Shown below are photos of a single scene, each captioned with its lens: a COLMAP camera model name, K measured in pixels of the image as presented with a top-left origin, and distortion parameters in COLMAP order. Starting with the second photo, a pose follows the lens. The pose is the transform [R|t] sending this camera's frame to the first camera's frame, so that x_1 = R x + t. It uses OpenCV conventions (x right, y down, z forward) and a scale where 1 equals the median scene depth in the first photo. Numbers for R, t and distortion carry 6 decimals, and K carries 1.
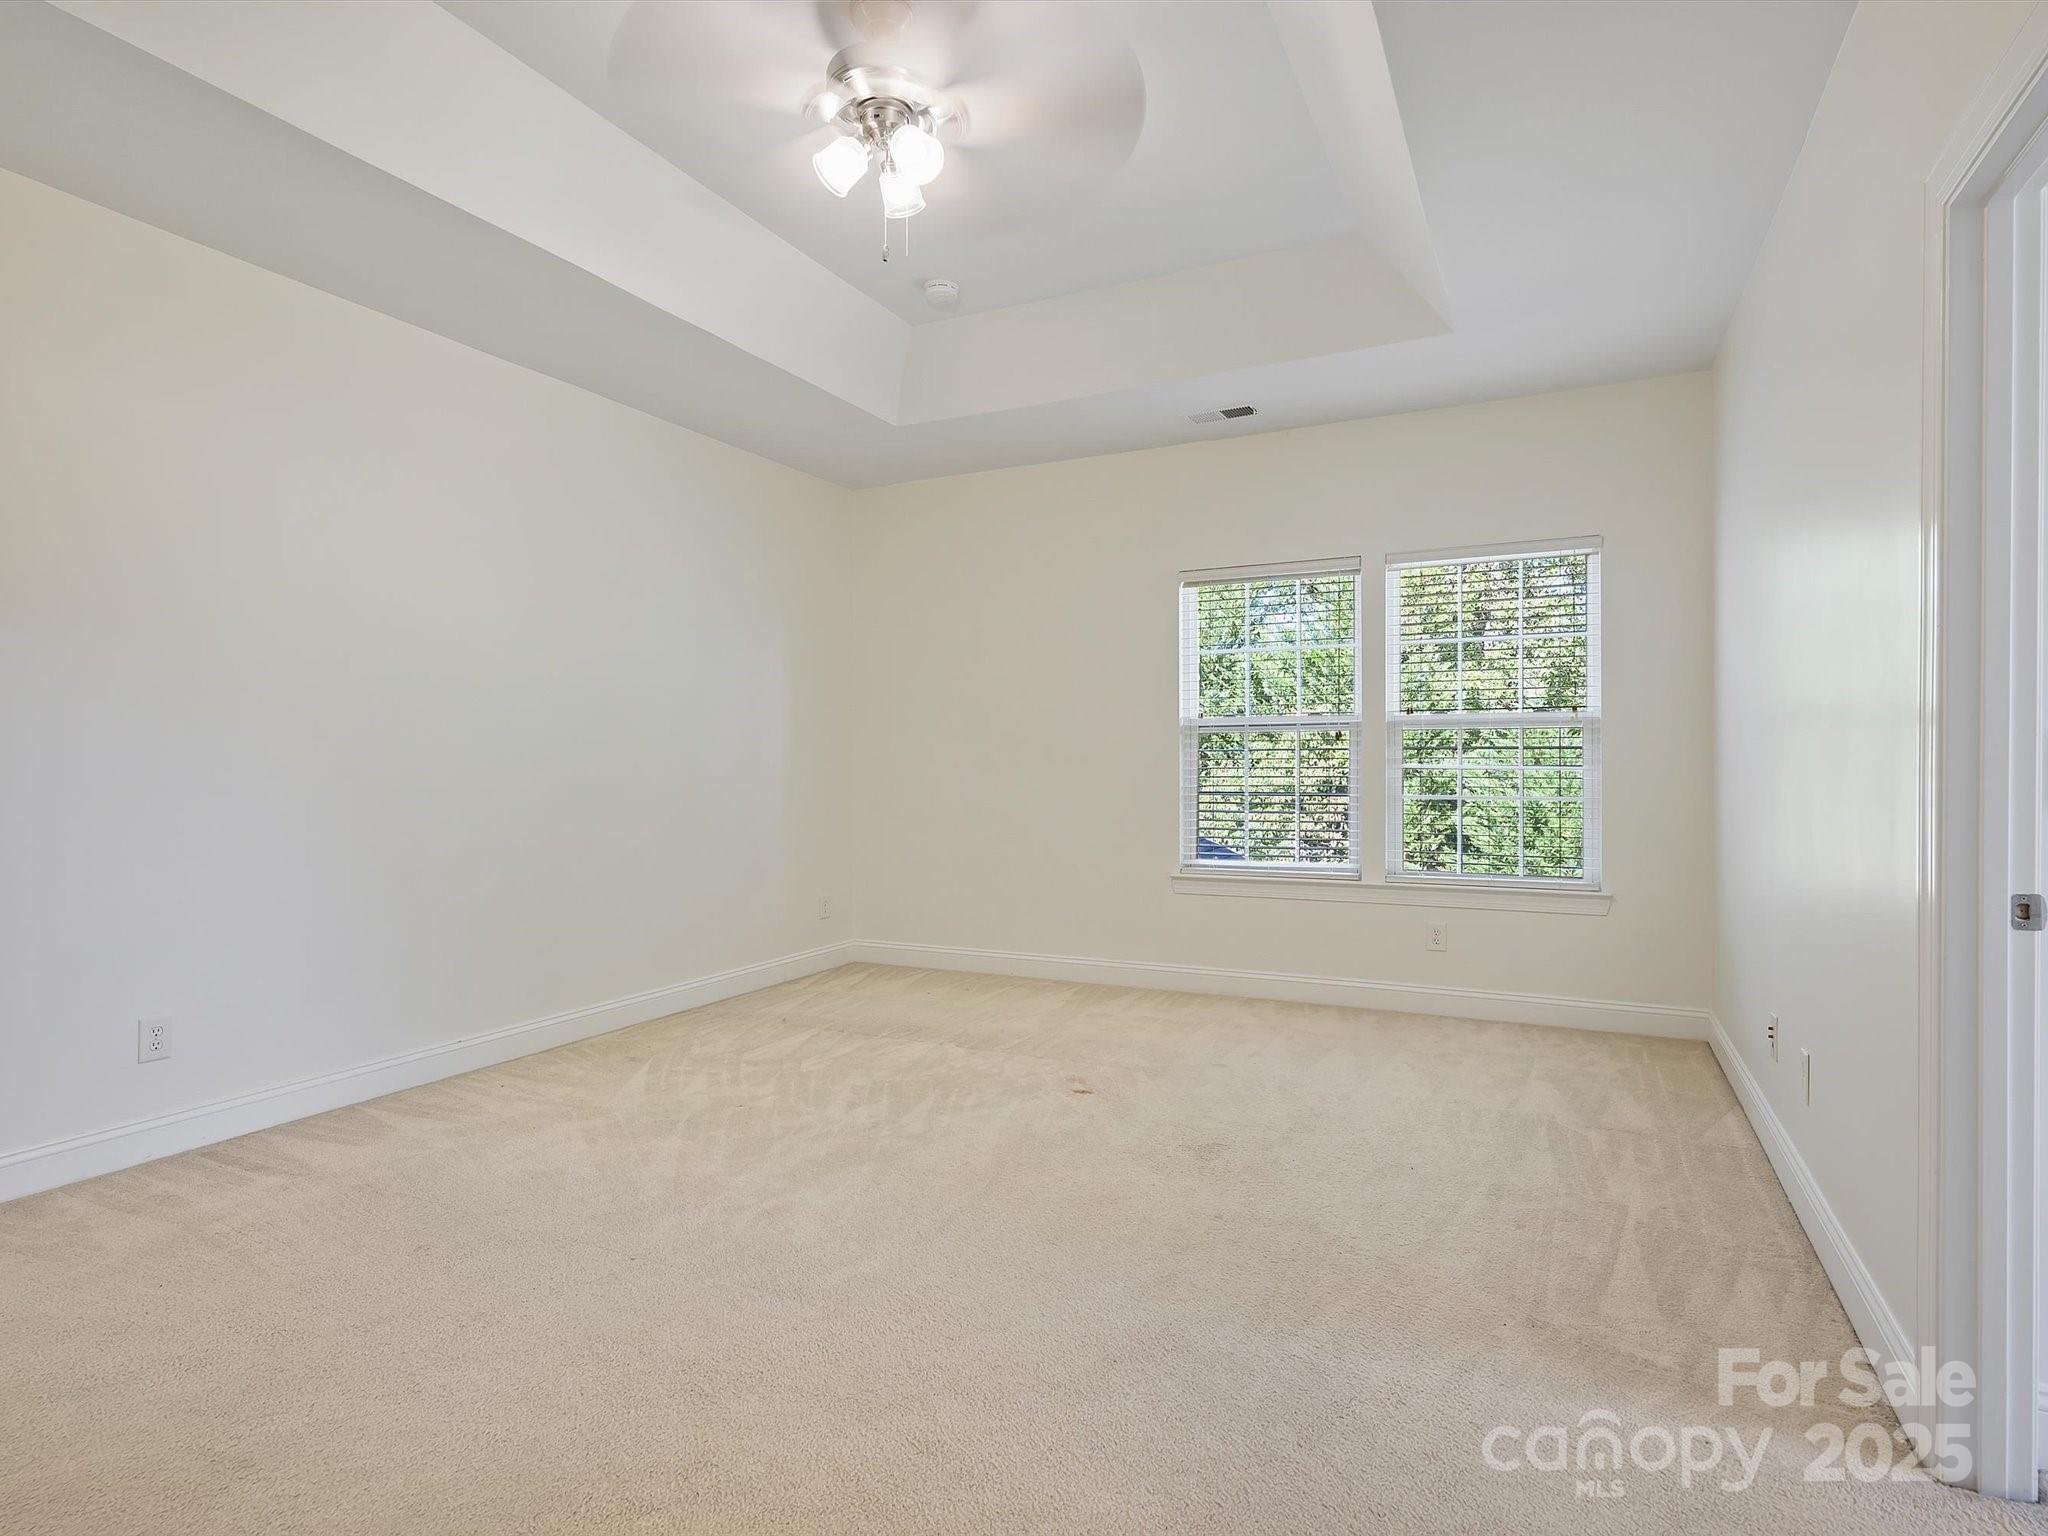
lens RADIAL K [[1079.7, 0, 989.8], [0, 1079.7, 768.5], [0, 0, 1]] dist [0.000077, 0.000053]
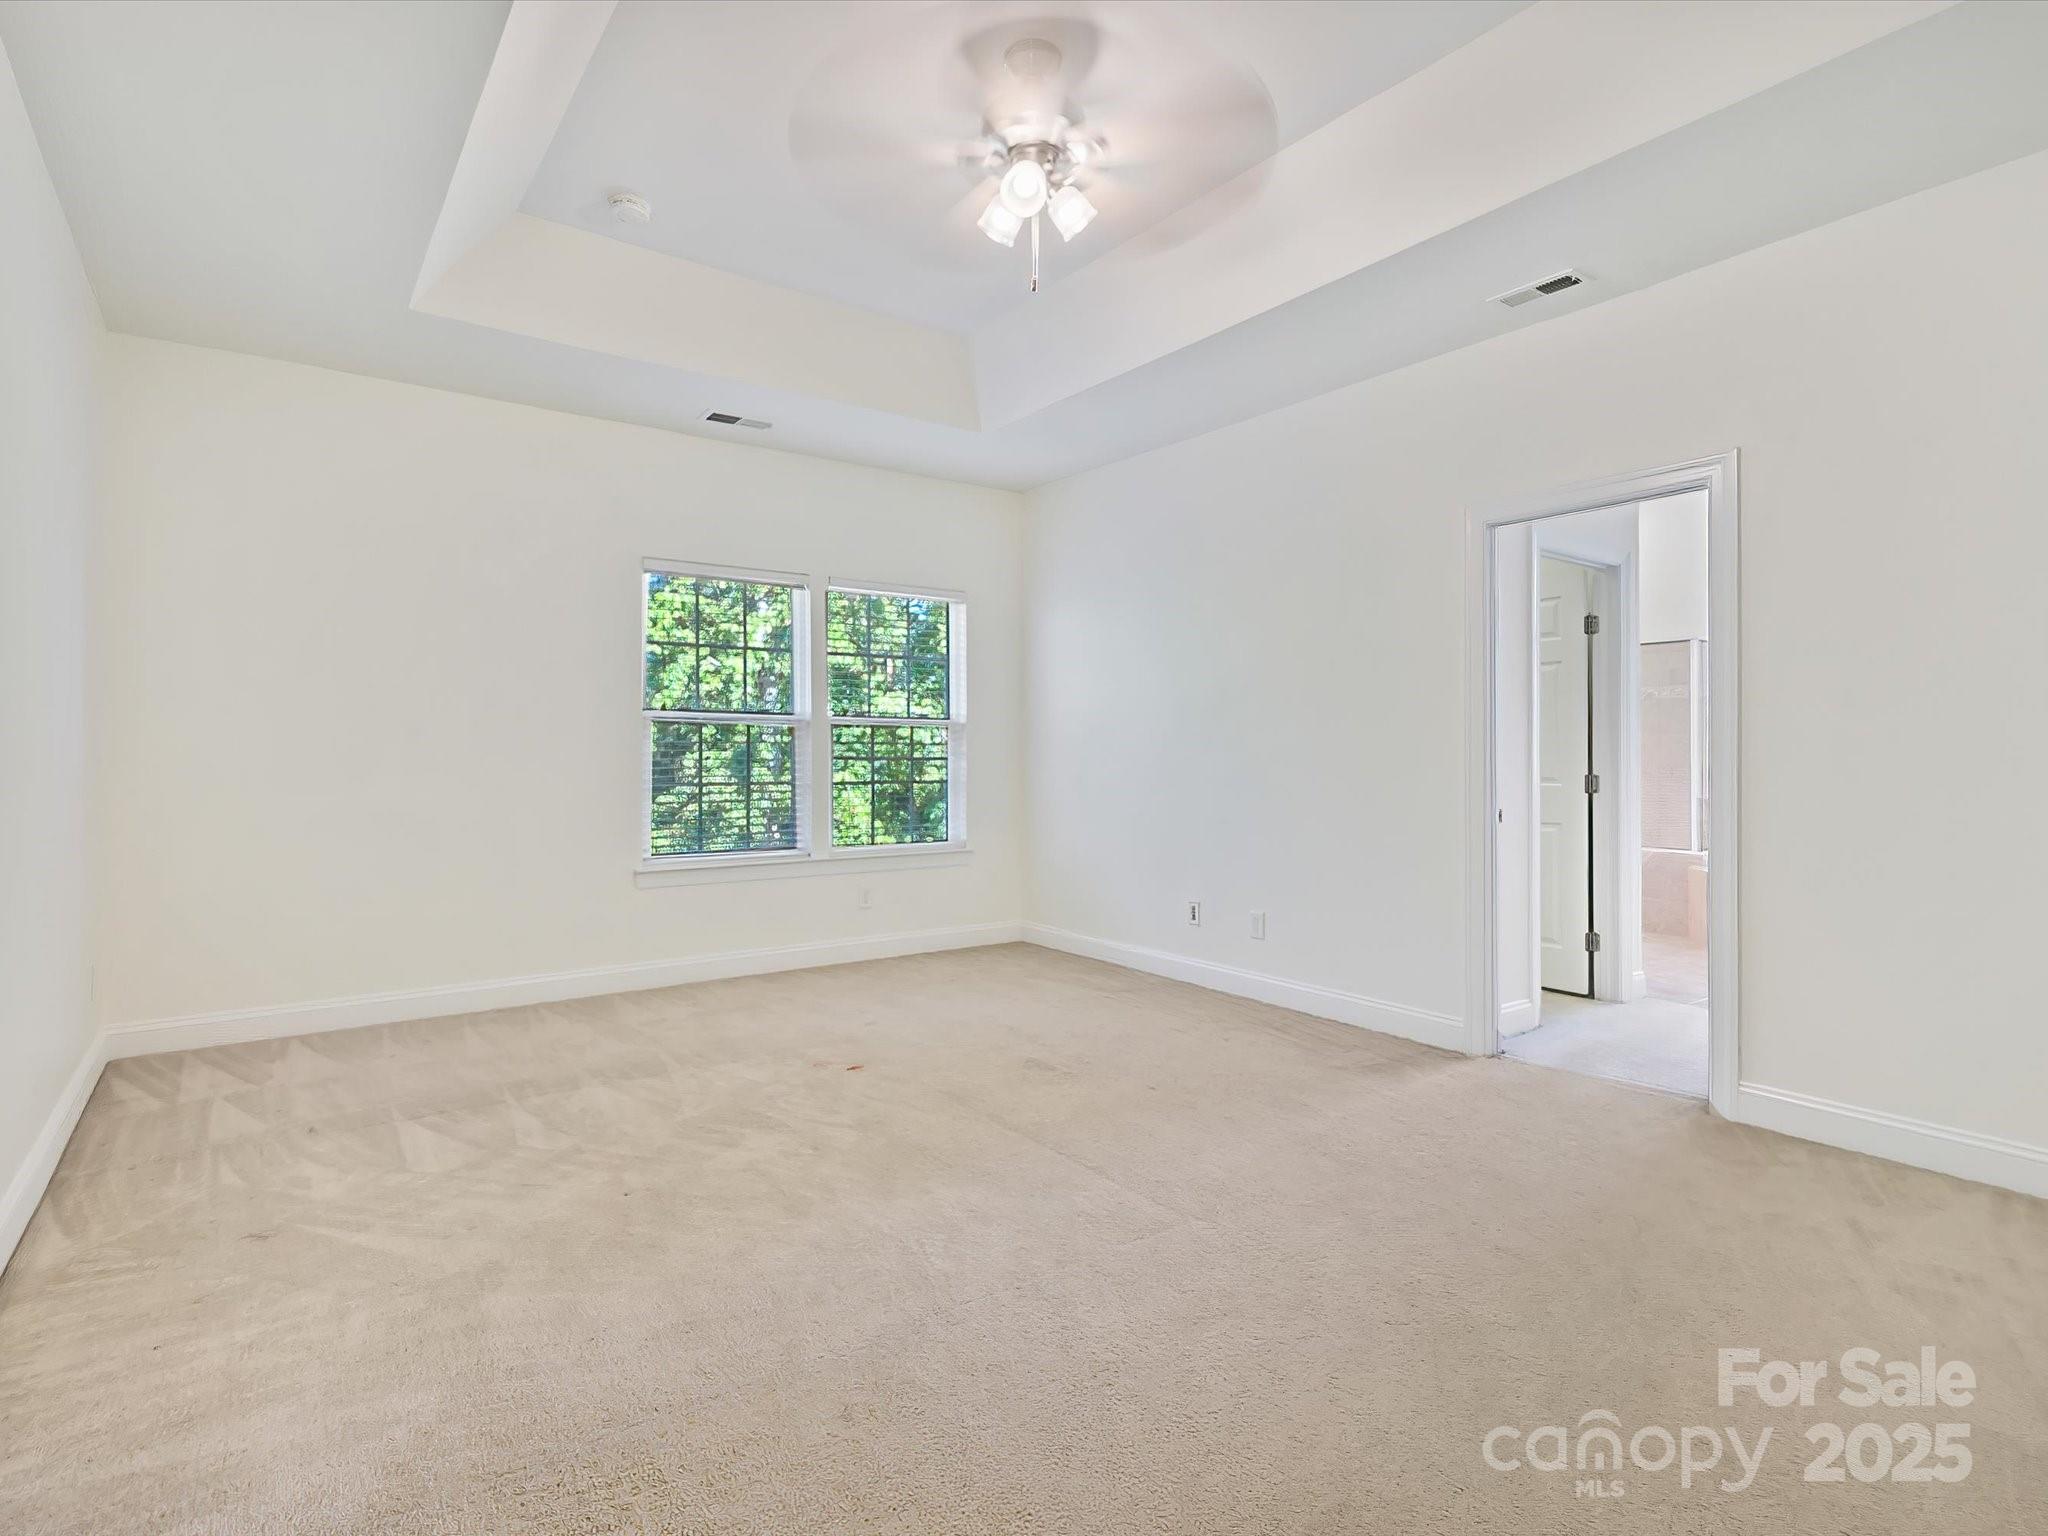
lens RADIAL K [[1079.7, 0, 989.8], [0, 1079.7, 768.5], [0, 0, 1]] dist [0.000077, 0.000053]
pose [[0.465923, -0.012320, 0.884740, -0.708081], [0.004749, 0.999923, 0.011423, -0.003964], [-0.884813, -0.001121, 0.465946, 0.355058]]
